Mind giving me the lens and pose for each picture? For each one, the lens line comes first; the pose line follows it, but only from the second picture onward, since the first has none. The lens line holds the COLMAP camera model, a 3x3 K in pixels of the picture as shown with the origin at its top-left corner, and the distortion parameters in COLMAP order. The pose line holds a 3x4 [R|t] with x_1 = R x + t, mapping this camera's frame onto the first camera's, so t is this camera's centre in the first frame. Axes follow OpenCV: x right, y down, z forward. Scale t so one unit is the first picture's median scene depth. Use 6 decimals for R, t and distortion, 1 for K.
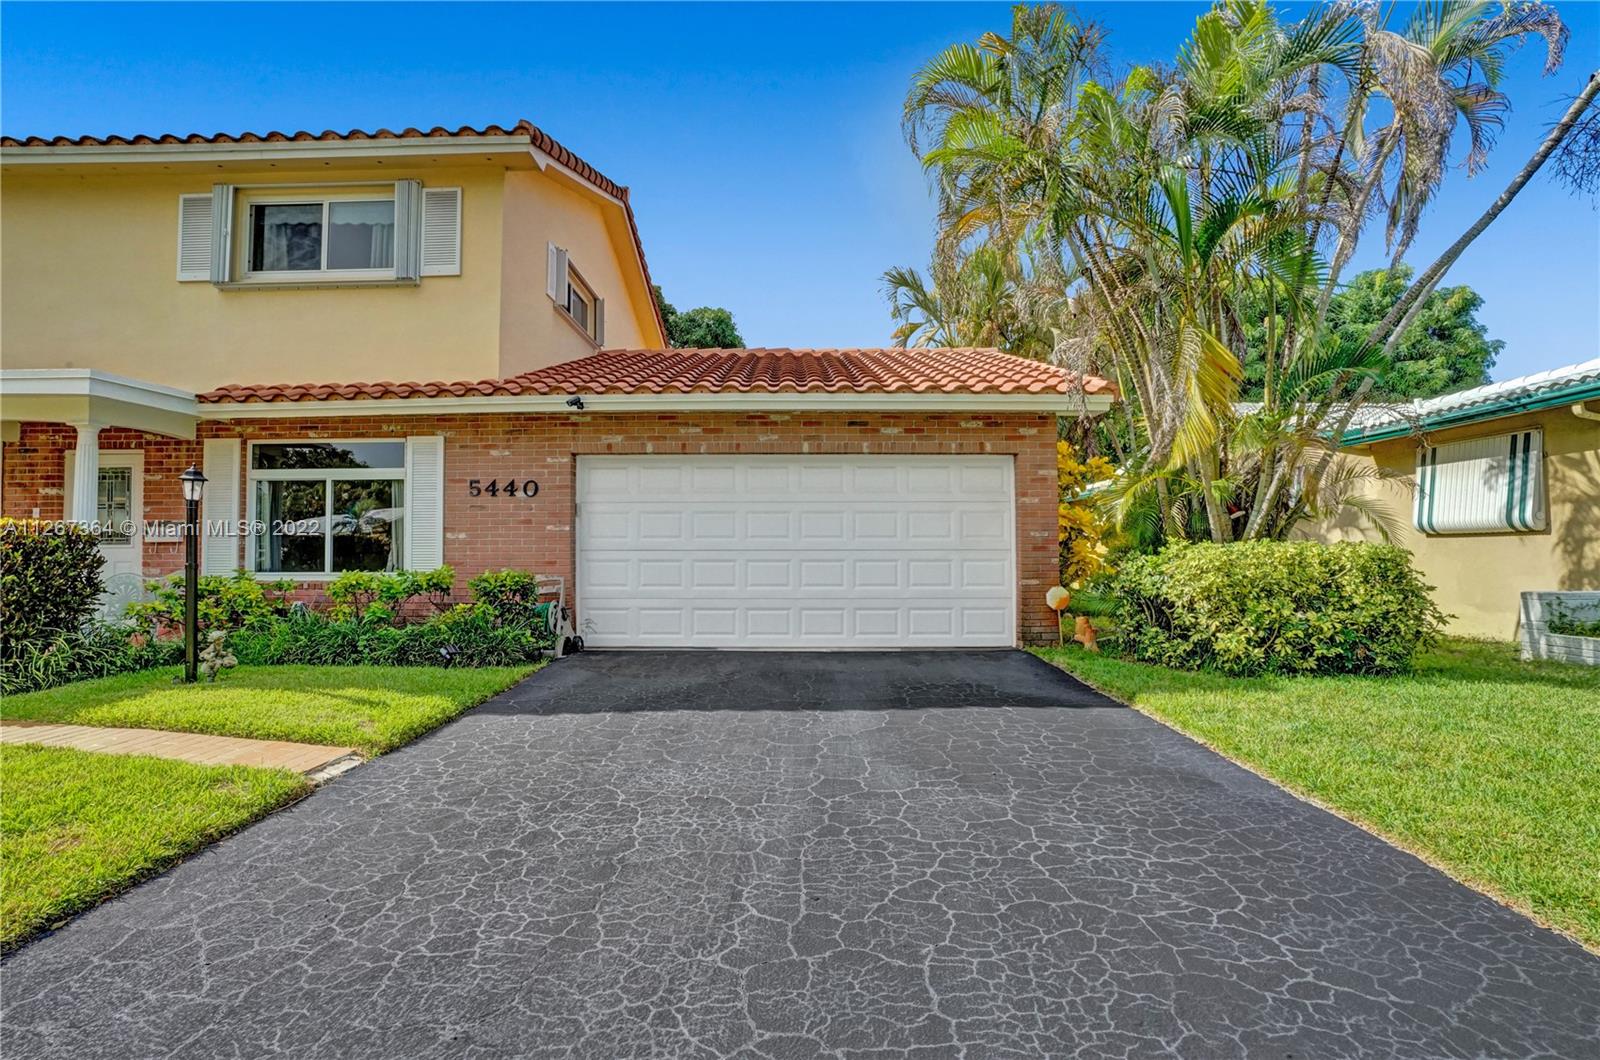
lens RADIAL K [[758.0, 0, 804.1], [0, 758.0, 531.5], [0, 0, 1]] dist [-0.070761, 0.029026]
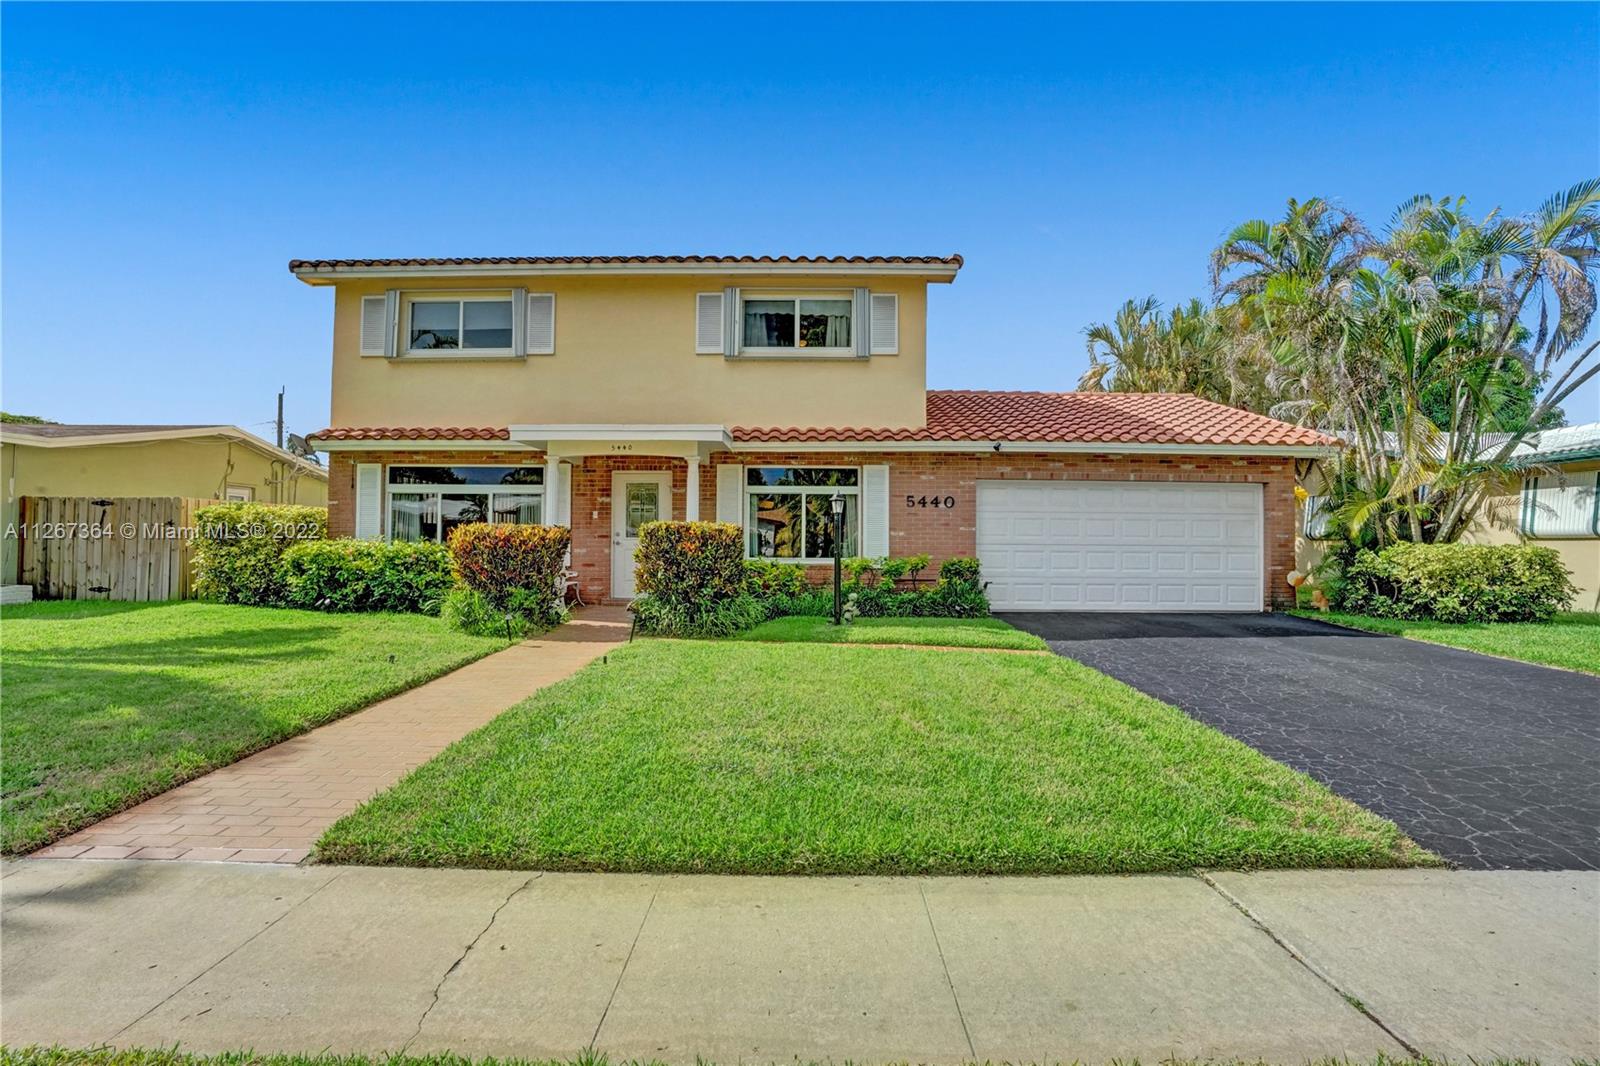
lens RADIAL K [[758.0, 0, 804.1], [0, 758.0, 534.5], [0, 0, 1]] dist [-0.070761, 0.029026]
pose [[0.999942, 0.010095, -0.003835, -0.641316], [-0.010029, 0.999805, 0.016995, -0.015950], [0.004006, -0.016955, 0.999848, -0.486640]]
